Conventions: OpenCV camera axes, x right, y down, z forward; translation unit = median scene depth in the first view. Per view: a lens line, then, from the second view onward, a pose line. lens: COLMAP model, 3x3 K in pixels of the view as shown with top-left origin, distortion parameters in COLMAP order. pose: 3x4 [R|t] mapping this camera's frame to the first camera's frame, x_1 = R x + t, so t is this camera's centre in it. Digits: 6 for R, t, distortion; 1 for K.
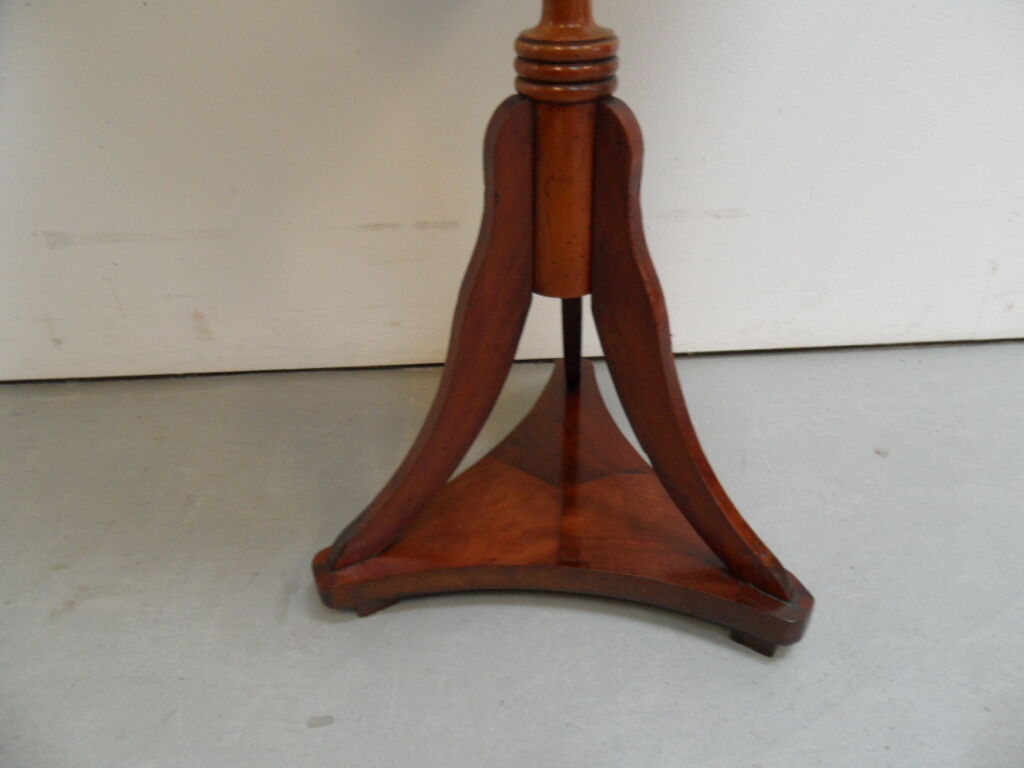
lens RADIAL K [[756.9, 0, 519.4], [0, 756.9, 381.6], [0, 0, 1]] dist [-0.010086, -0.000347]
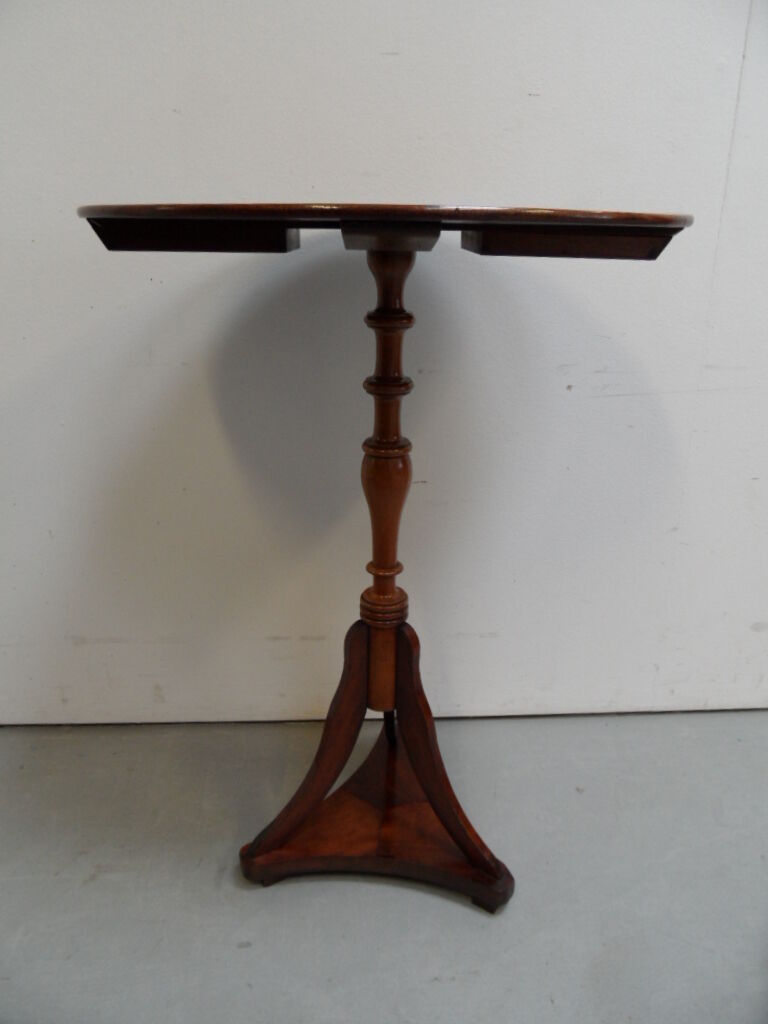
lens RADIAL K [[756.9, 0, 384.0], [0, 756.9, 512.0], [0, 0, 1]] dist [-0.010086, -0.000347]
pose [[0.999369, 0.029317, 0.020037, 0.007282], [-0.024486, 0.977593, -0.209074, -0.181740], [-0.025718, 0.208451, 0.977695, -0.912746]]
